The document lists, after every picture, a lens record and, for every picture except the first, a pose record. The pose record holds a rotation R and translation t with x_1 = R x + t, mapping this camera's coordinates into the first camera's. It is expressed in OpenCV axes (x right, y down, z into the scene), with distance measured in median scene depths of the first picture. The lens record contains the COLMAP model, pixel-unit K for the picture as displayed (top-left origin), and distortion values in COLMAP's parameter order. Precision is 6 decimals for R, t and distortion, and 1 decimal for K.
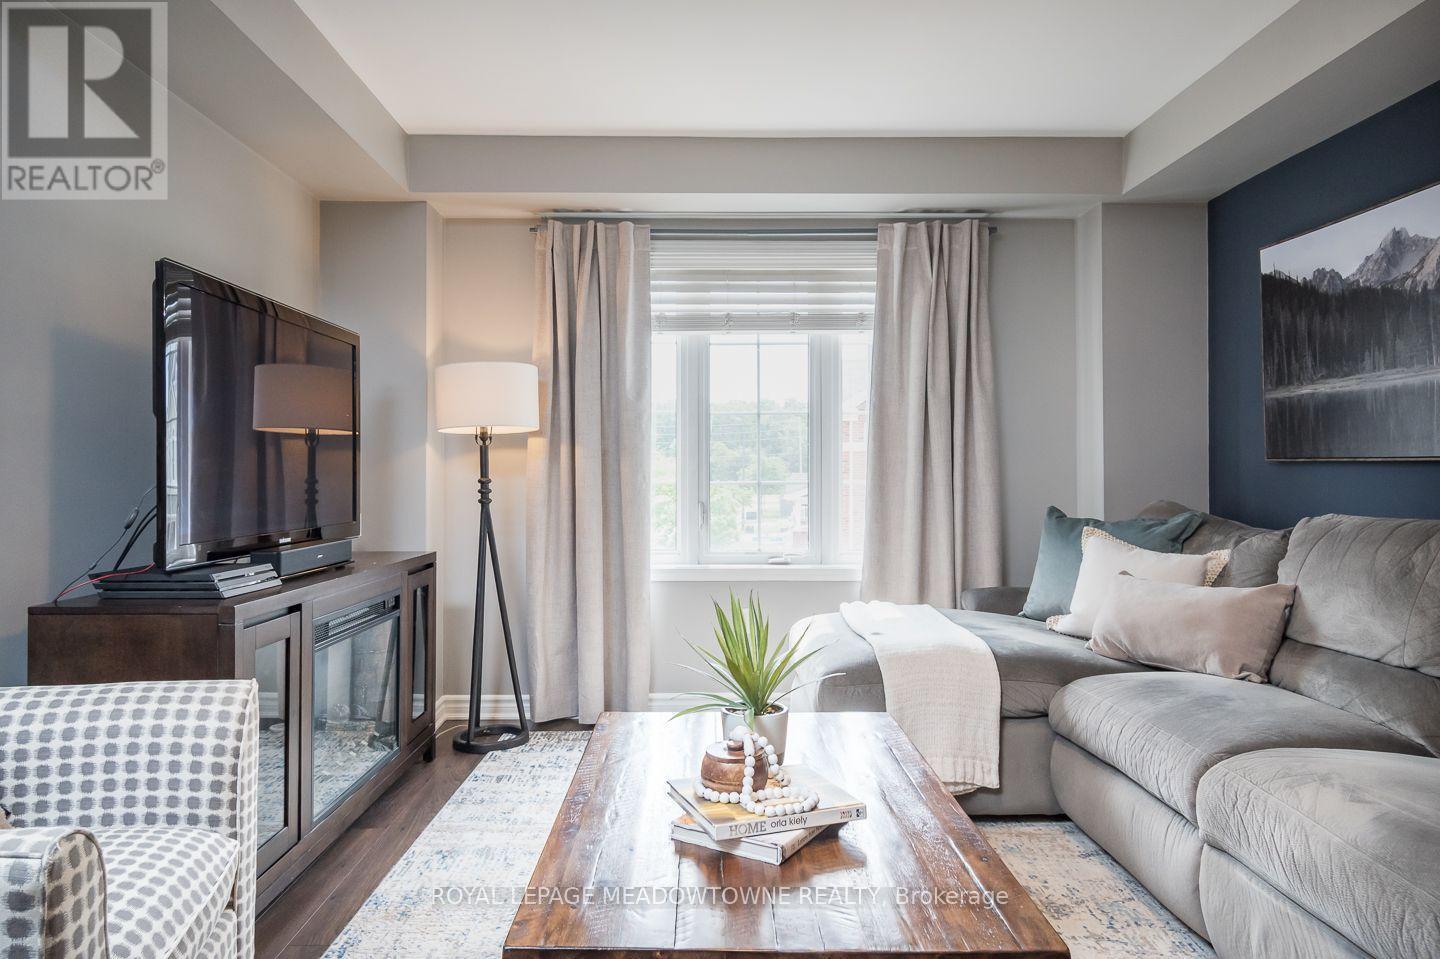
lens RADIAL K [[942.6, 0, 697.6], [0, 942.6, 463.8], [0, 0, 1]] dist [0.007812, -0.001782]
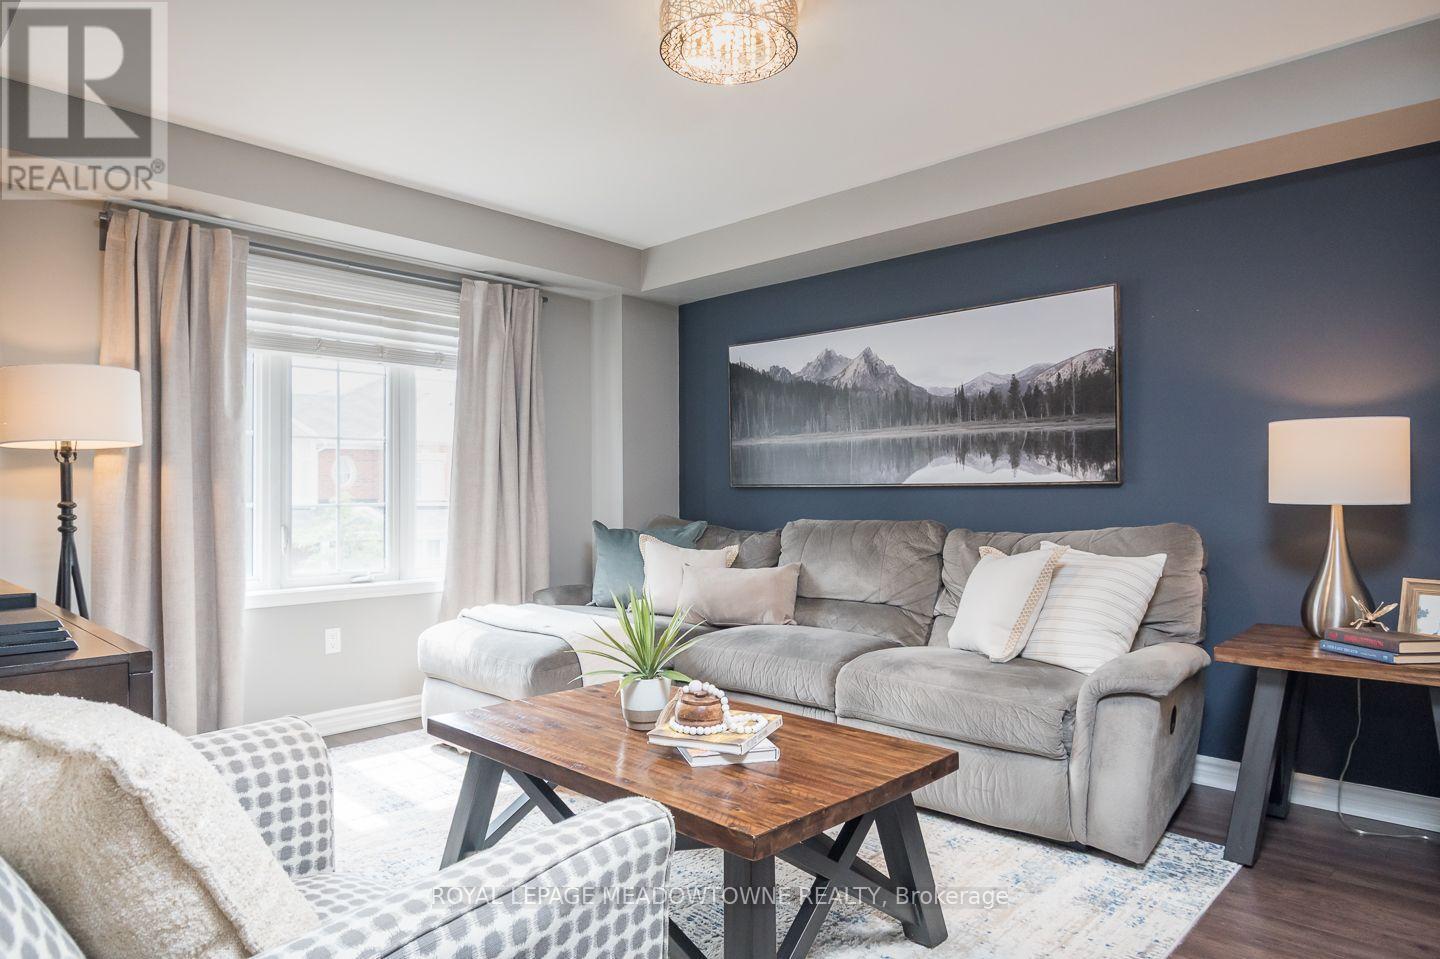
lens RADIAL K [[867.1, 0, 692.1], [0, 867.1, 486.8], [0, 0, 1]] dist [0.006635, -0.002485]
pose [[0.704998, 0.005384, 0.709189, -0.364609], [-0.003684, 0.999985, -0.003929, 0.002651], [-0.709200, 0.000157, 0.705008, 0.056782]]
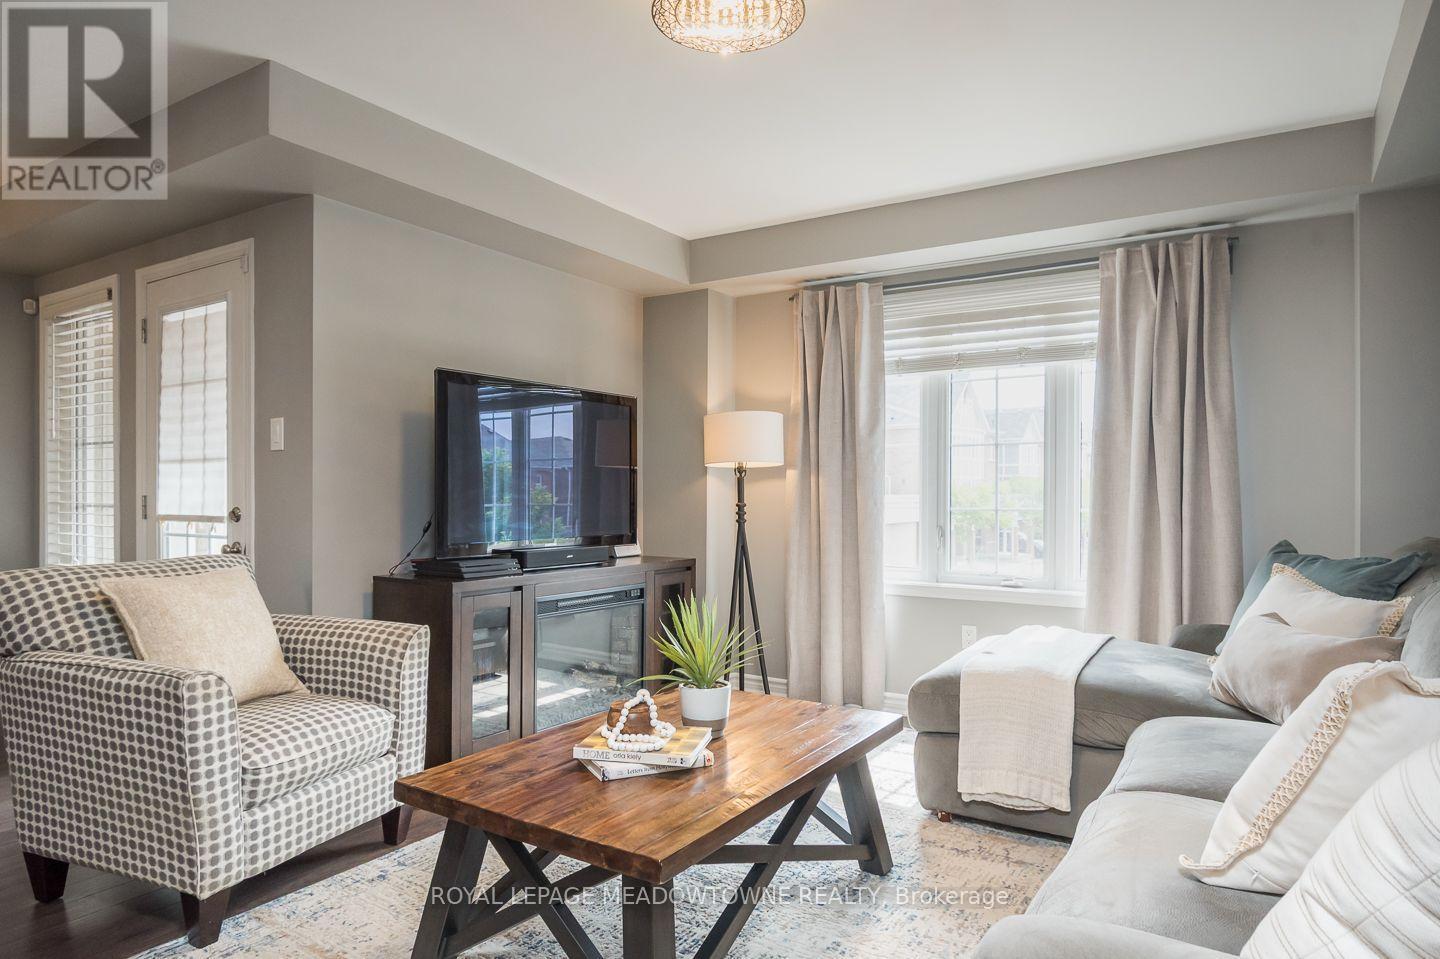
lens RADIAL K [[867.1, 0, 692.1], [0, 867.1, 486.8], [0, 0, 1]] dist [0.006635, -0.002485]
pose [[0.835810, -0.000309, -0.549018, 0.340565], [0.001262, 0.999998, 0.001358, -0.007325], [0.549017, -0.001828, 0.835809, -0.007292]]
